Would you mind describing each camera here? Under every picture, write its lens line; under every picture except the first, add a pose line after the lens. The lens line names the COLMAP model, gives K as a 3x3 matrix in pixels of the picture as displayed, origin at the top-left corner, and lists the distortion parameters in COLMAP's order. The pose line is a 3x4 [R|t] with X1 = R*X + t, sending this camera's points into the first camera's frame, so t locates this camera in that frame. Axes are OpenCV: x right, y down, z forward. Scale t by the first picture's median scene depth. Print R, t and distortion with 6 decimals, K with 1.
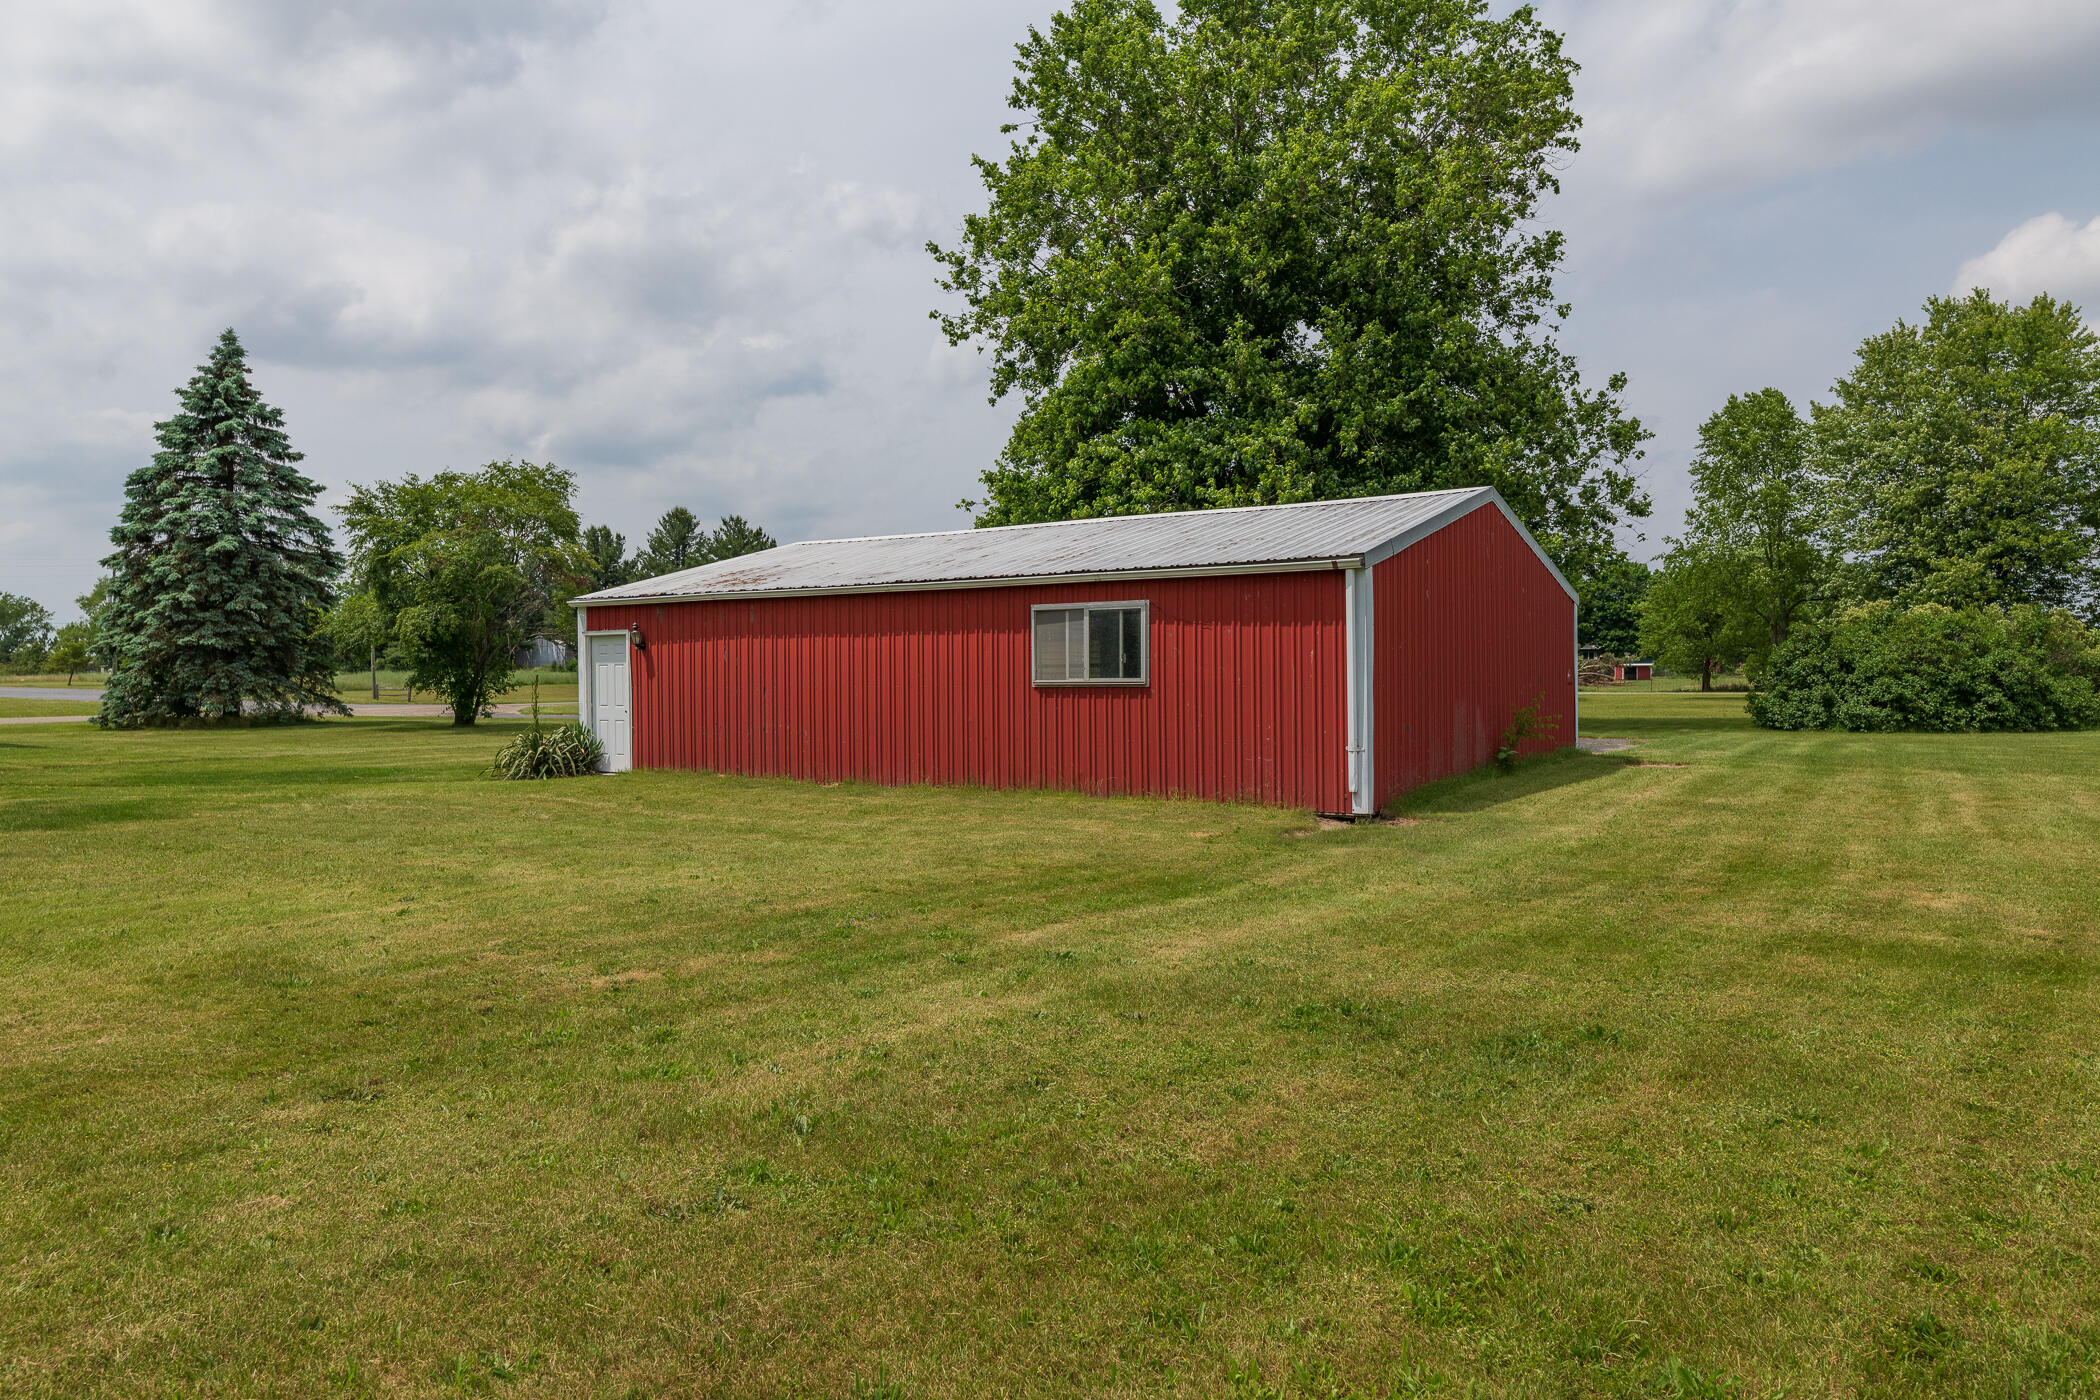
lens RADIAL K [[1364.4, 0, 1057.4], [0, 1364.4, 700.4], [0, 0, 1]] dist [0.003473, -0.001768]
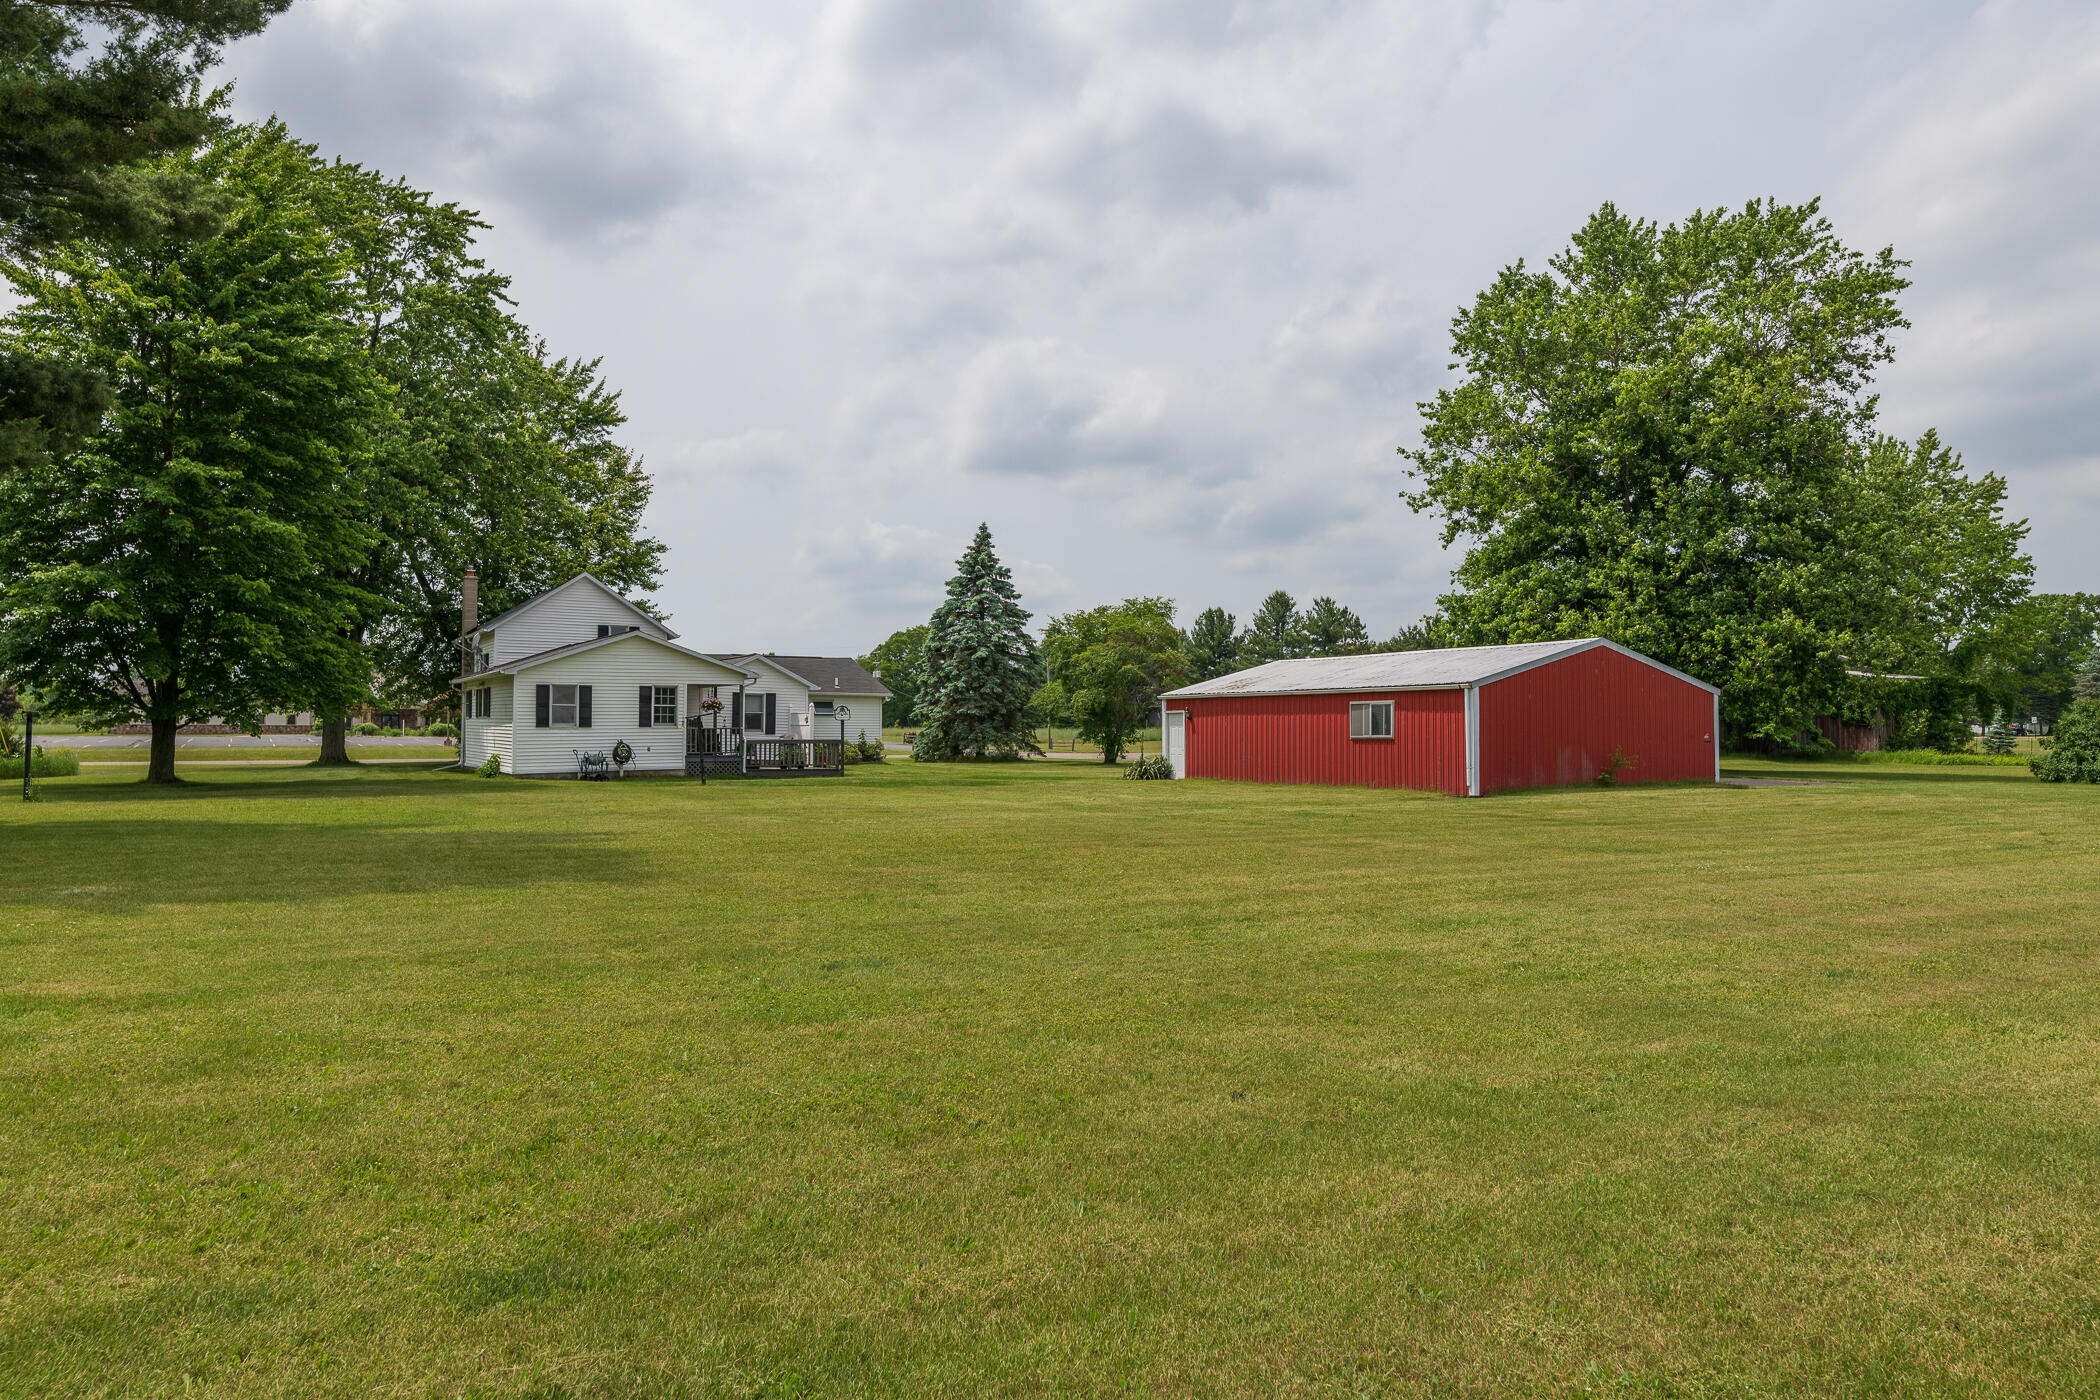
lens RADIAL K [[1364.4, 0, 1057.4], [0, 1364.4, 700.4], [0, 0, 1]] dist [0.003473, -0.001768]
pose [[0.901549, -0.001954, -0.432672, 0.257701], [-0.016887, 0.999069, -0.039698, 0.011461], [0.432347, 0.043096, 0.900677, -0.599369]]
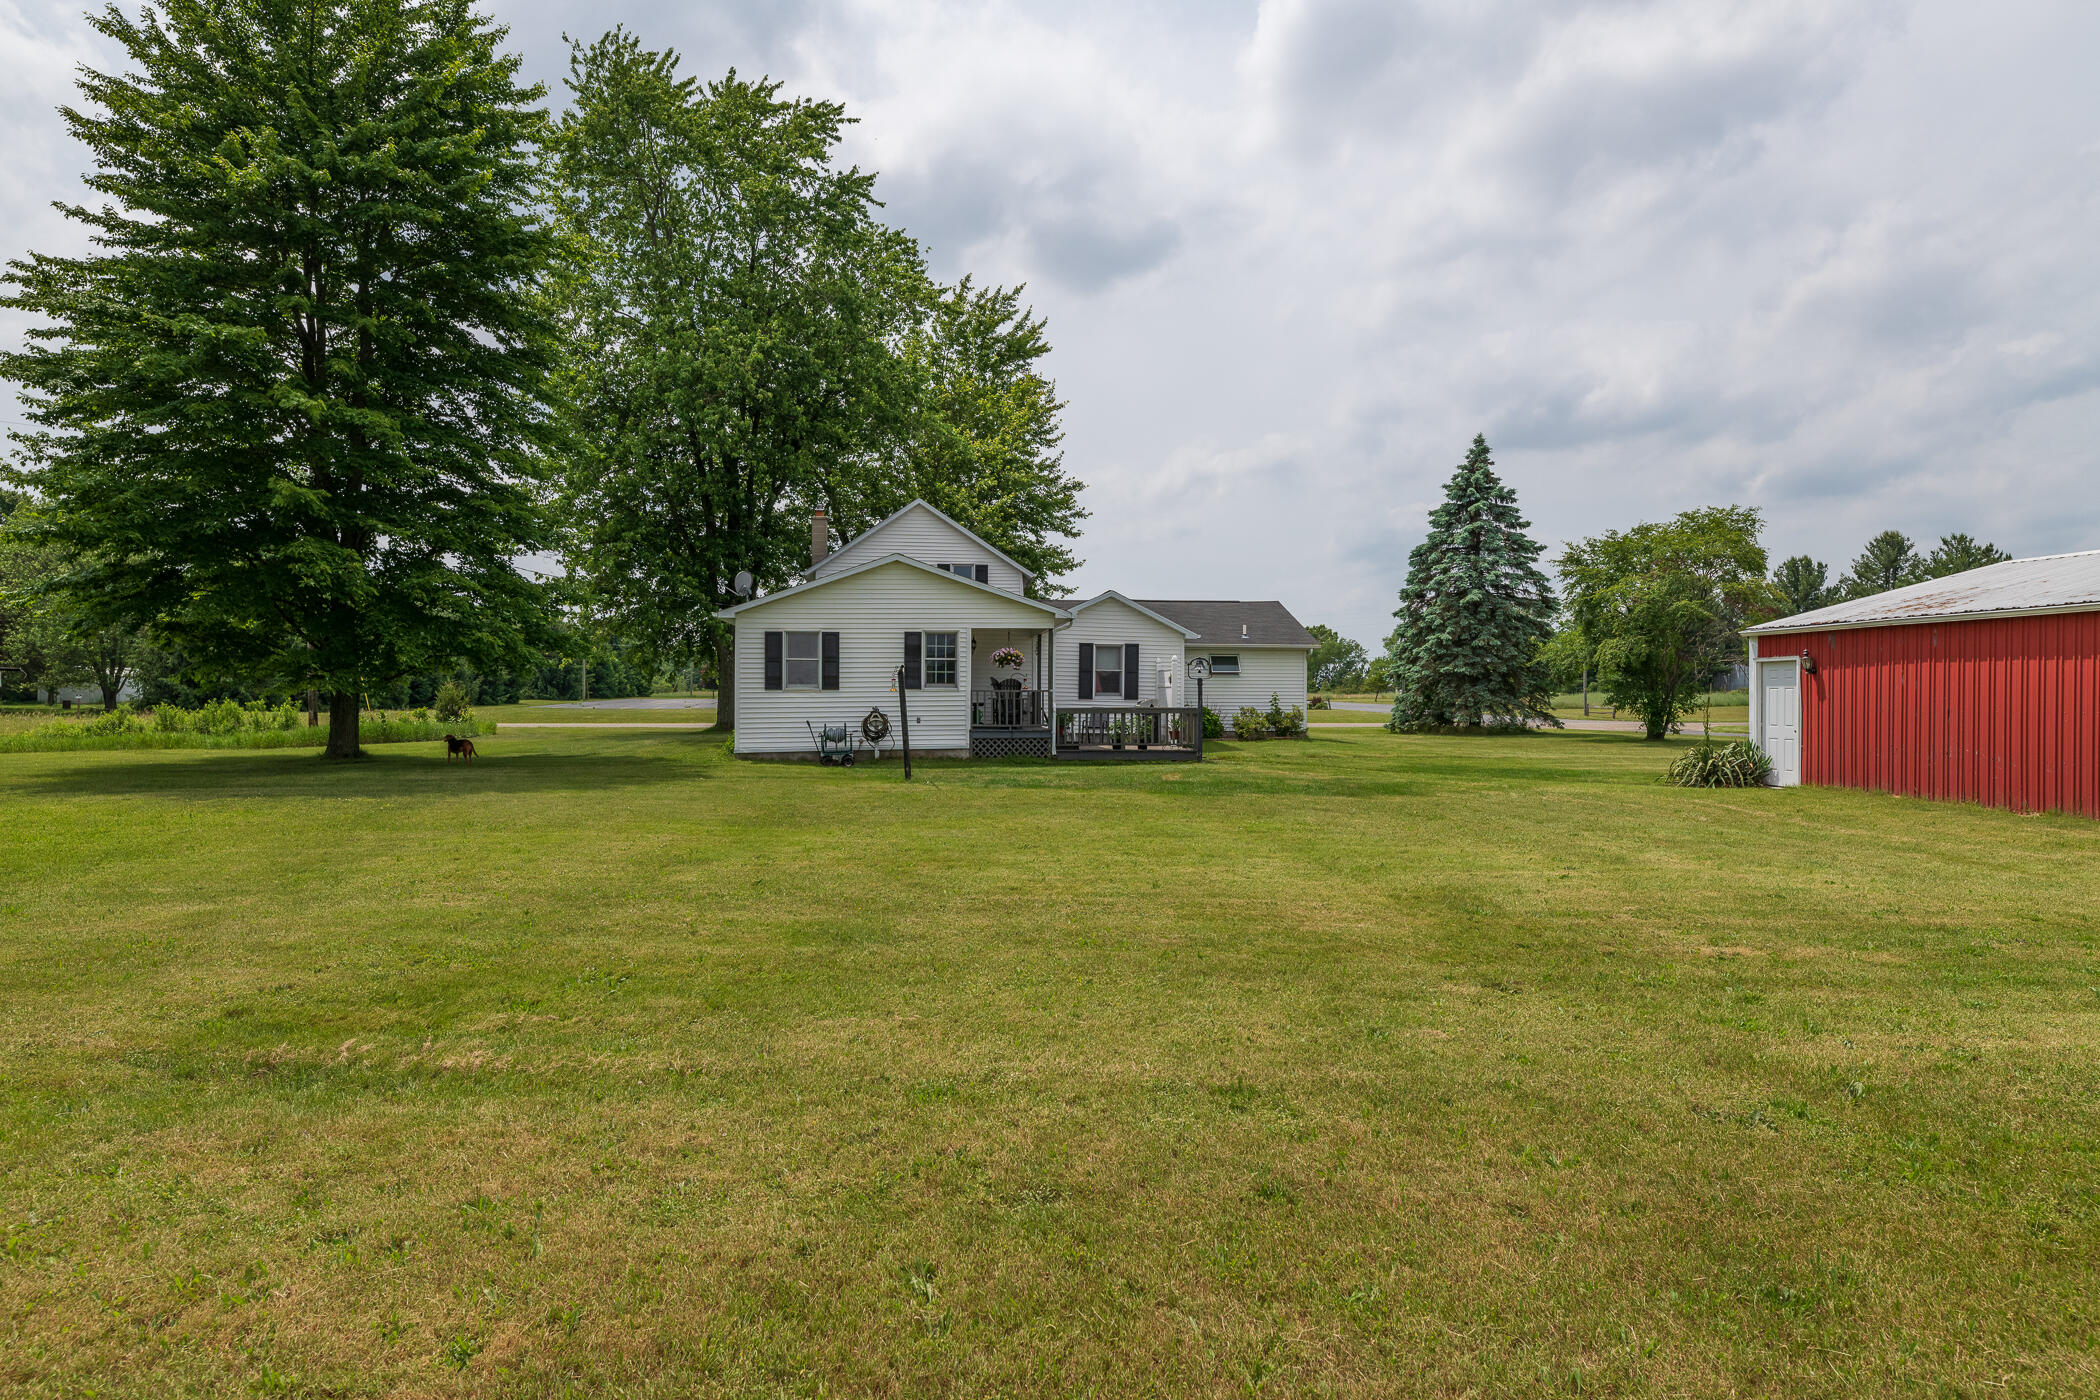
lens RADIAL K [[1157.5, 0, 1056.8], [0, 1157.5, 695.3], [0, 0, 1]] dist [-0.001430, 0.000758]
pose [[0.624557, 0.007805, -0.780940, 0.022214], [-0.022871, 0.999704, -0.008301, 0.000455], [0.780645, 0.023045, 0.624550, -0.020812]]
